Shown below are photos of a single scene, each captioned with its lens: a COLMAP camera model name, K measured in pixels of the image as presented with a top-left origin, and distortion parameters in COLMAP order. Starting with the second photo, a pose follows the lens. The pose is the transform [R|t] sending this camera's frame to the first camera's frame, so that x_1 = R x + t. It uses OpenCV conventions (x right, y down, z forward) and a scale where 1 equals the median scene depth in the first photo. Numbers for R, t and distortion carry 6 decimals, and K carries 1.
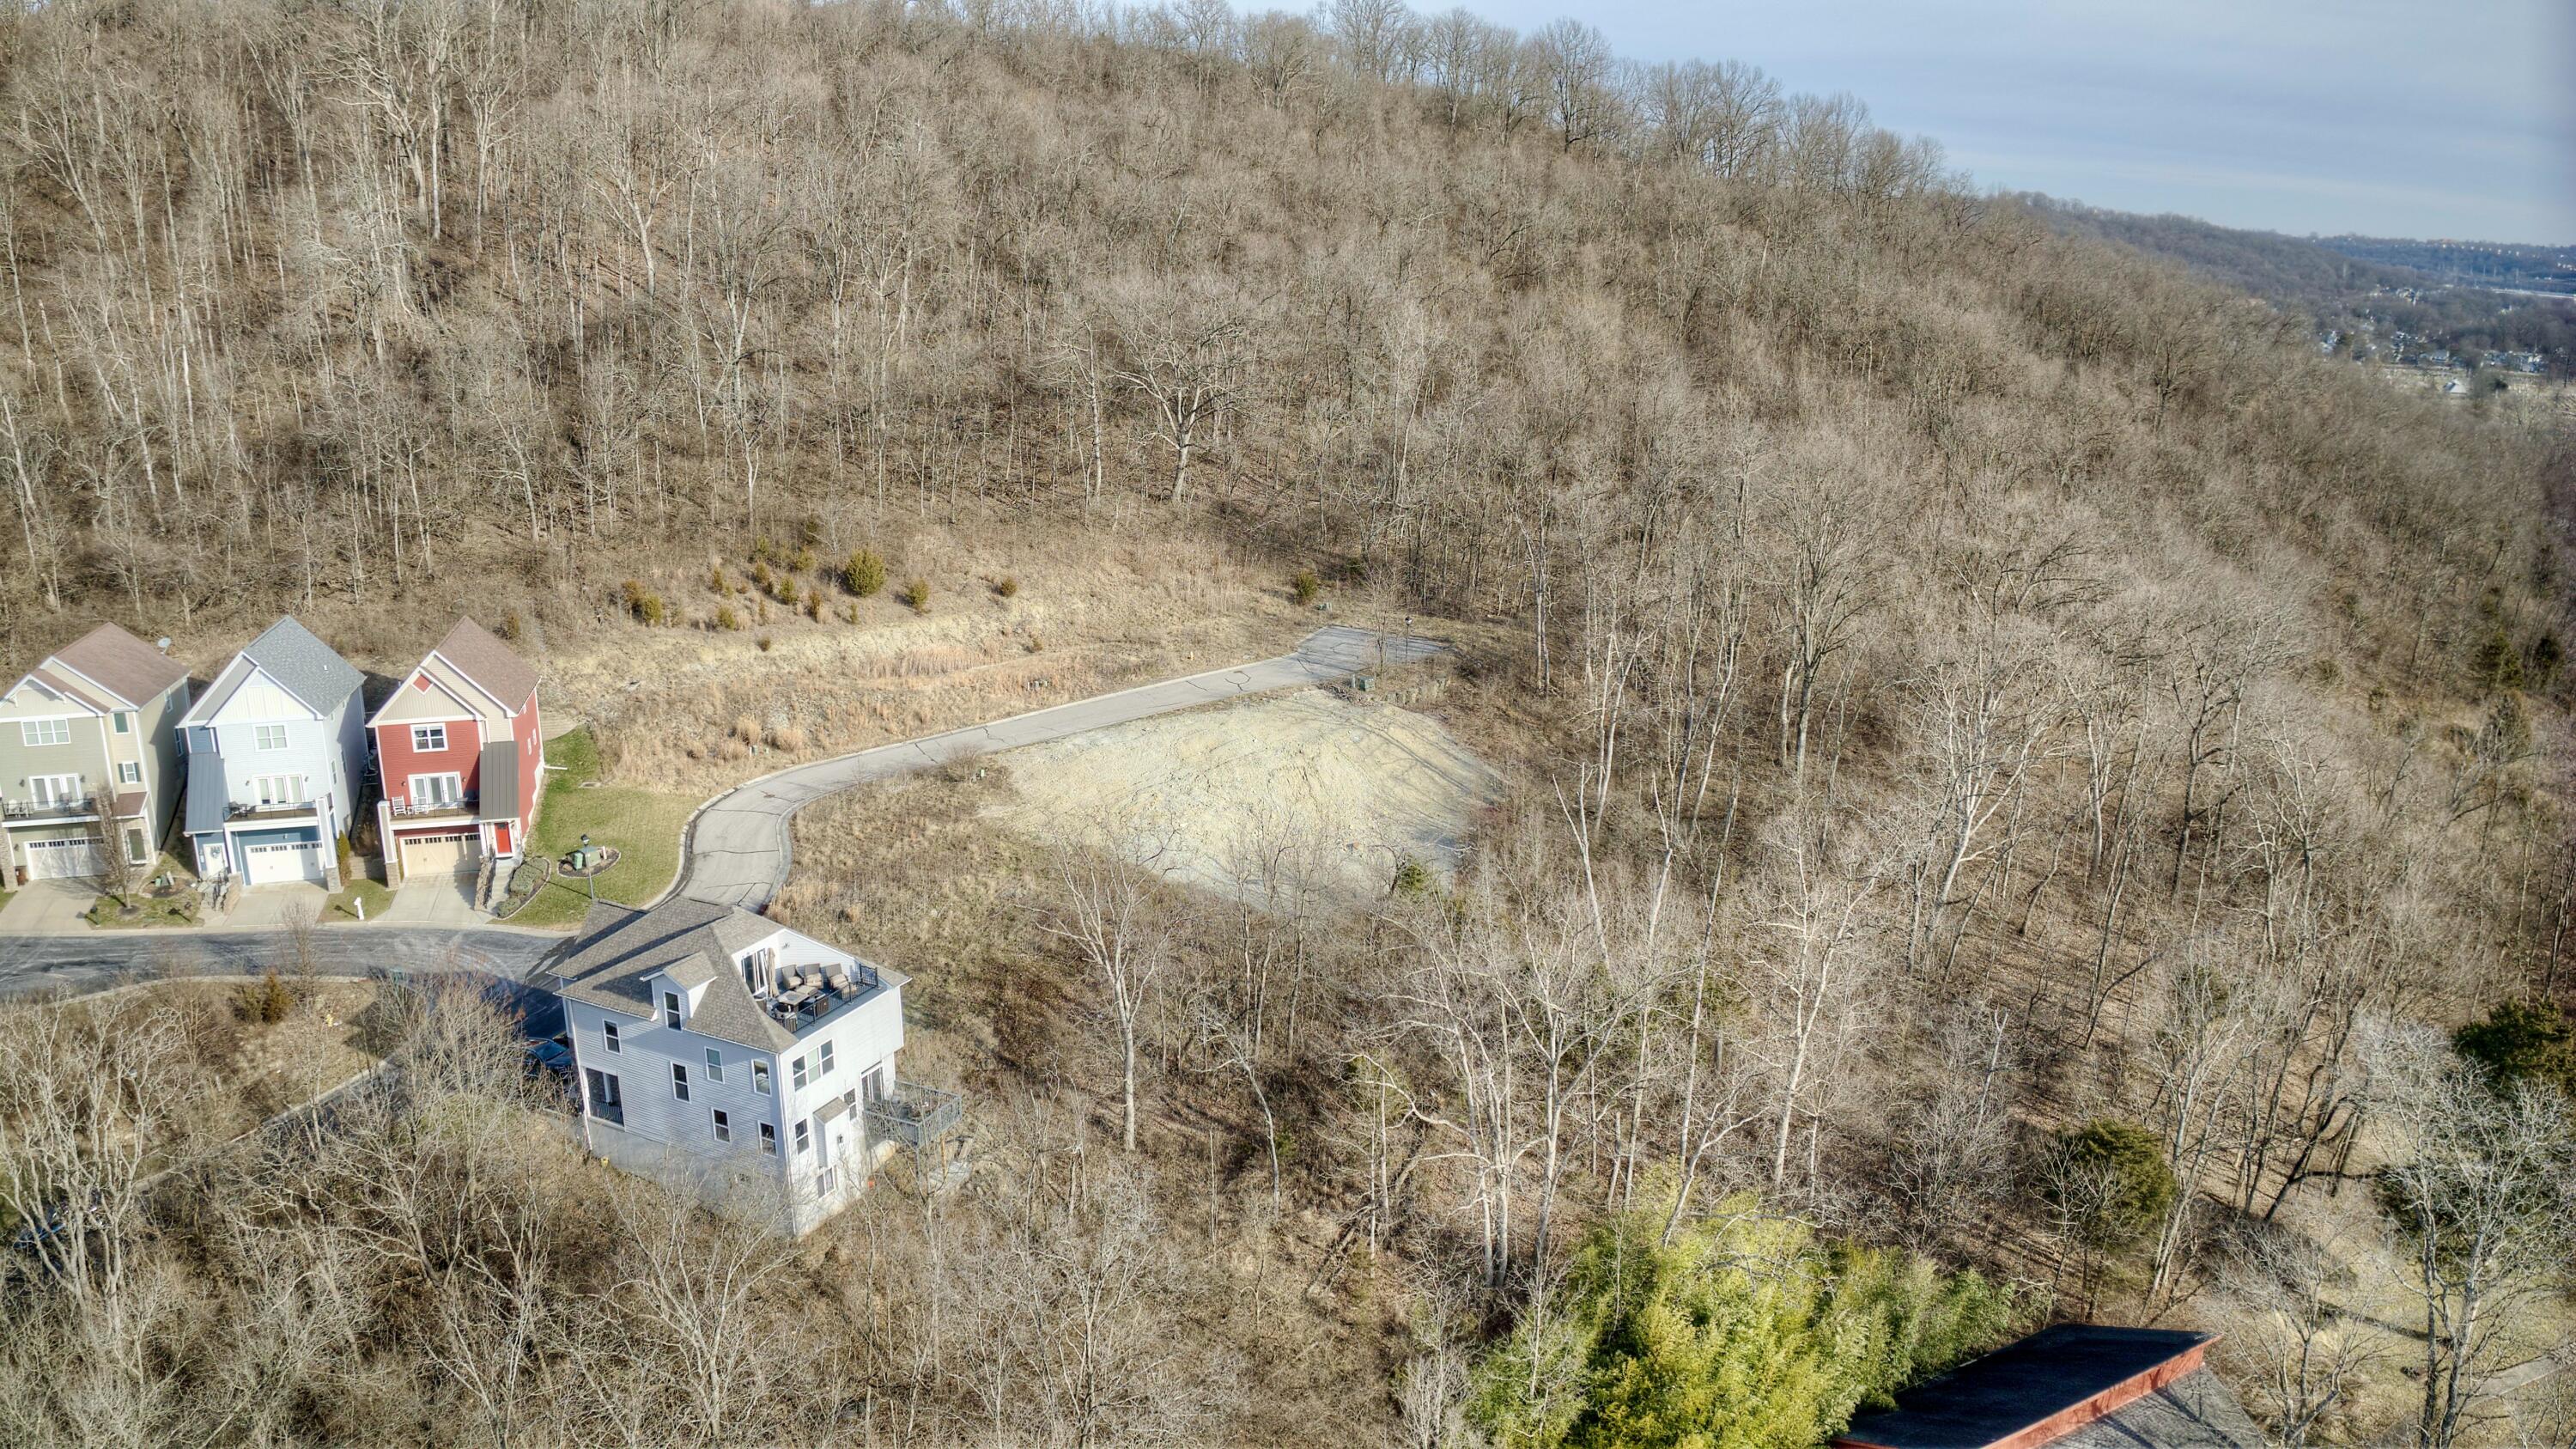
lens RADIAL K [[2208.3, 0, 1288.0], [0, 2208.3, 724.5], [0, 0, 1]] dist [-0.176372, -0.005003]
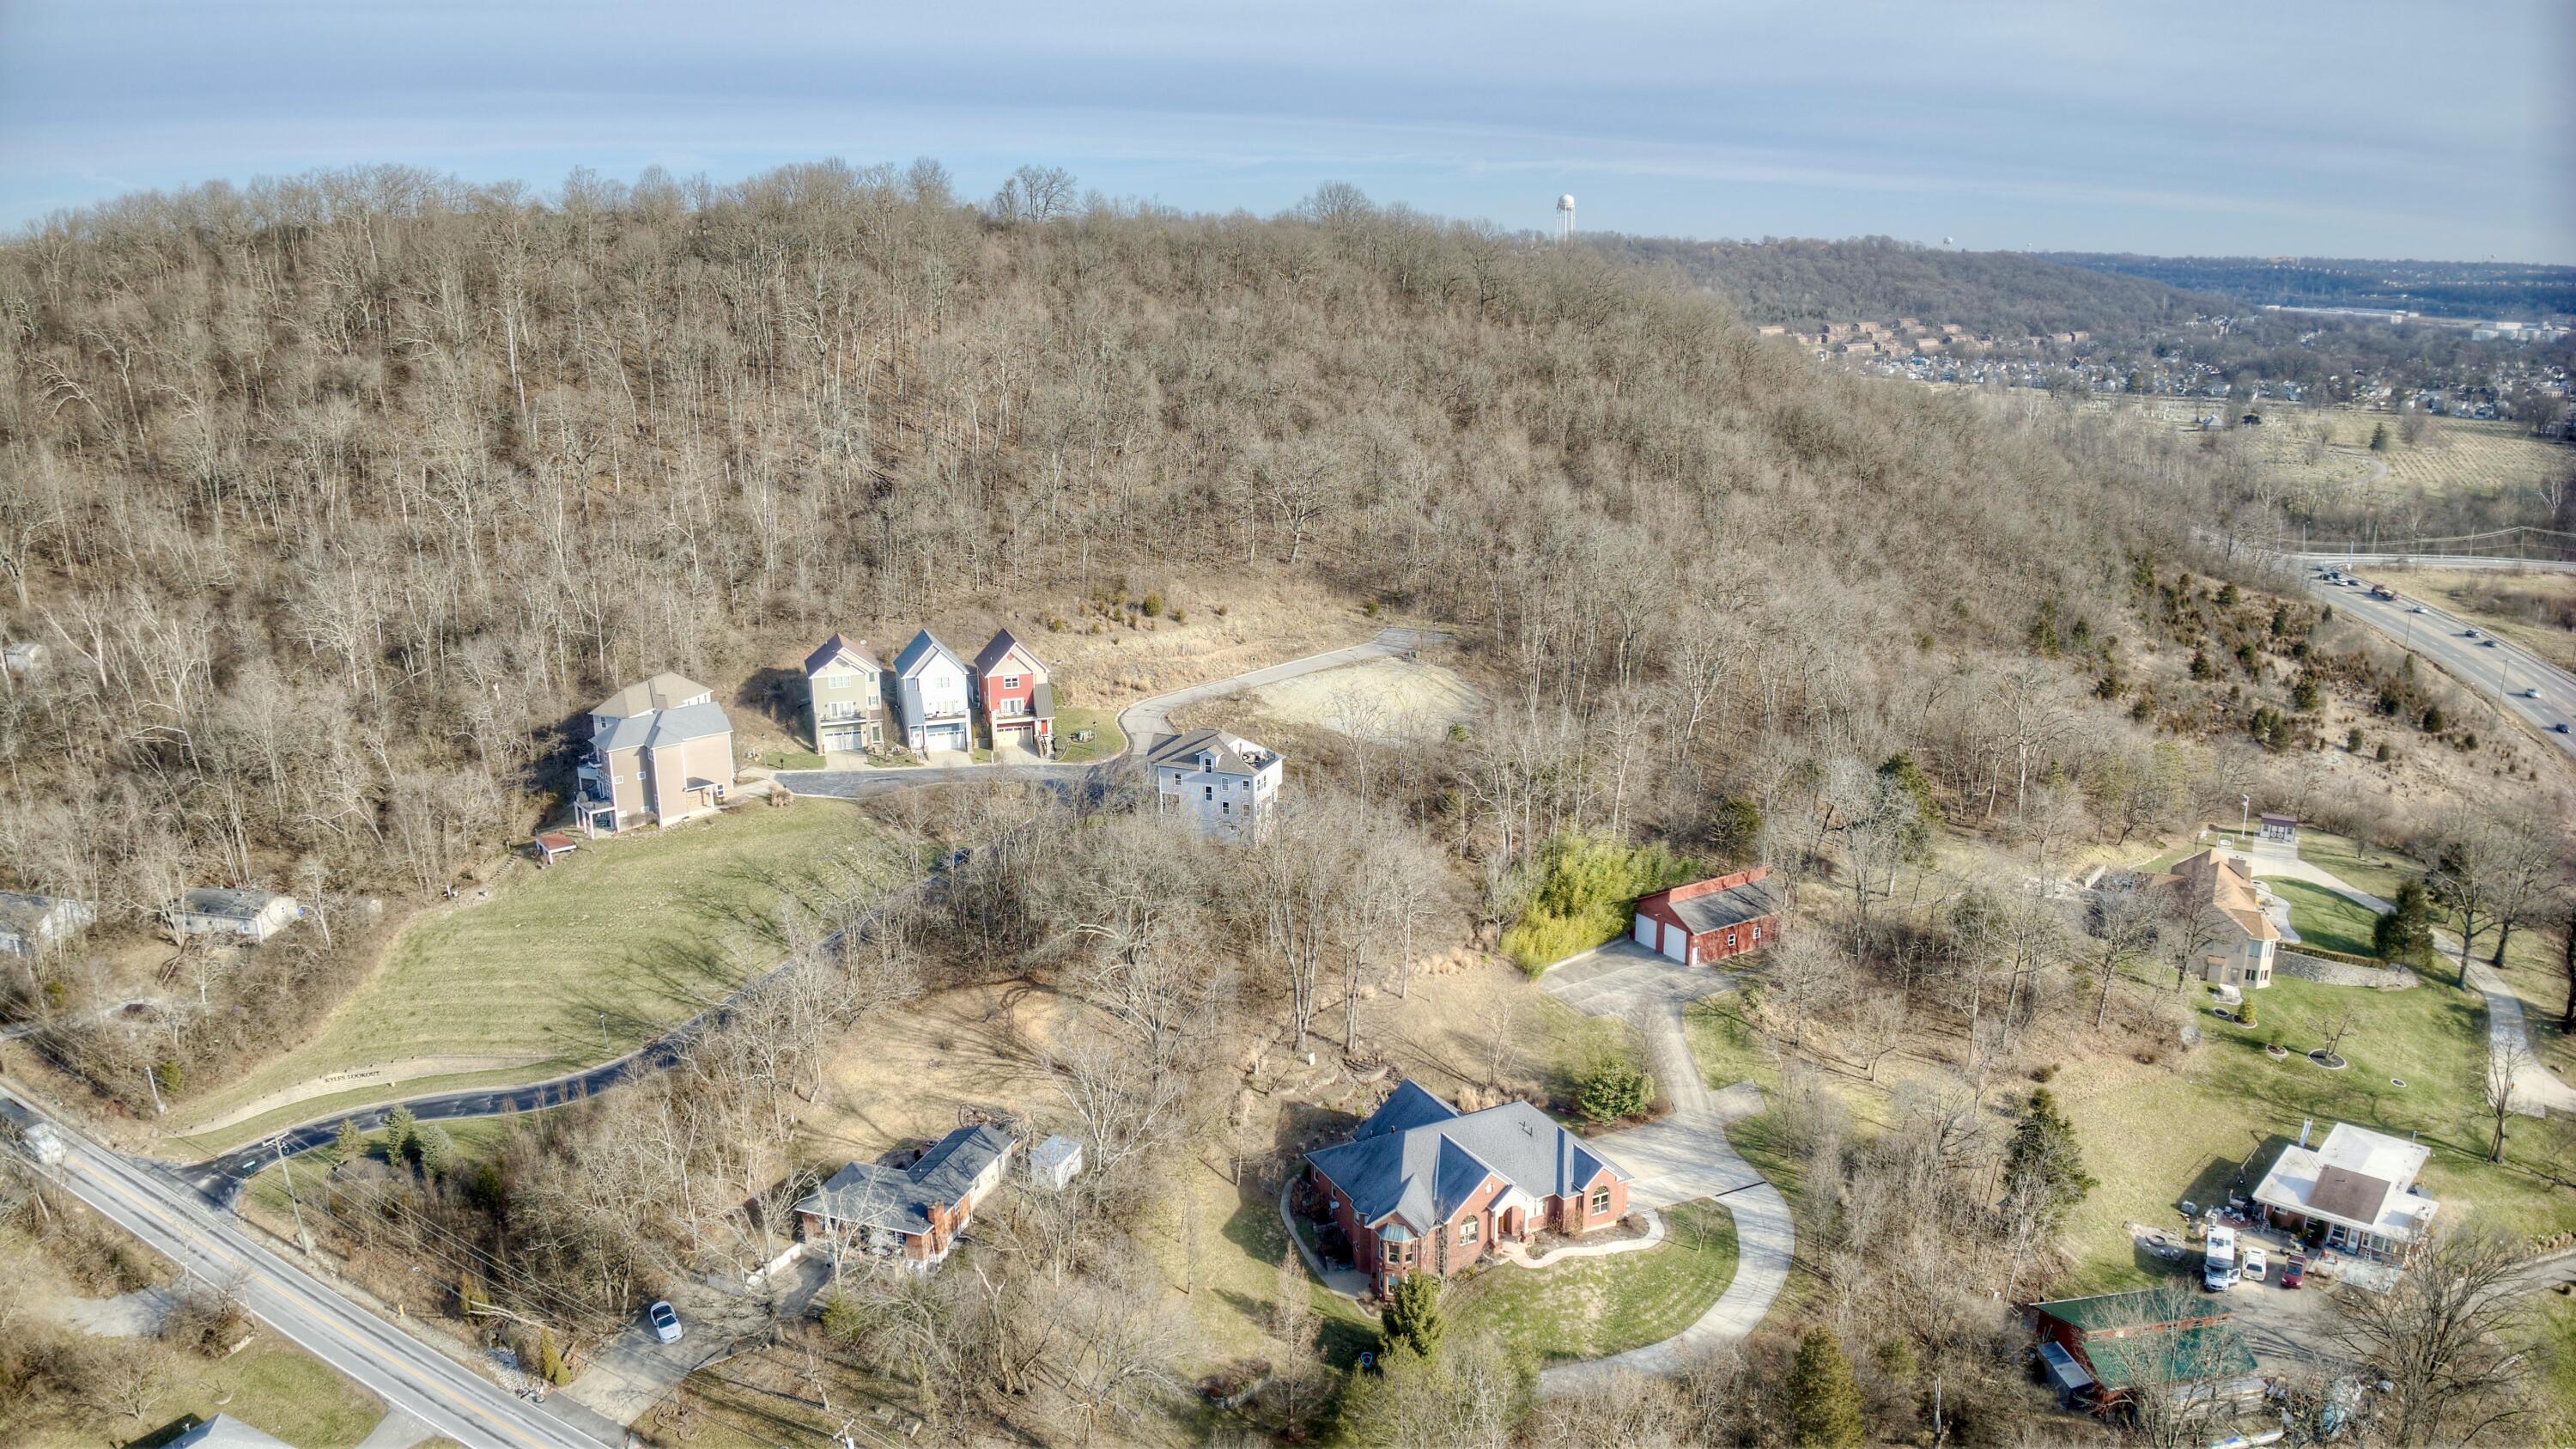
lens RADIAL K [[2208.3, 0, 1288.0], [0, 2208.3, 724.5], [0, 0, 1]] dist [-0.176372, -0.005003]
pose [[0.998417, -0.023095, 0.051285, -0.175244], [0.023655, 0.999667, -0.010347, 0.060123], [-0.051029, 0.011544, 0.998630, -0.957849]]
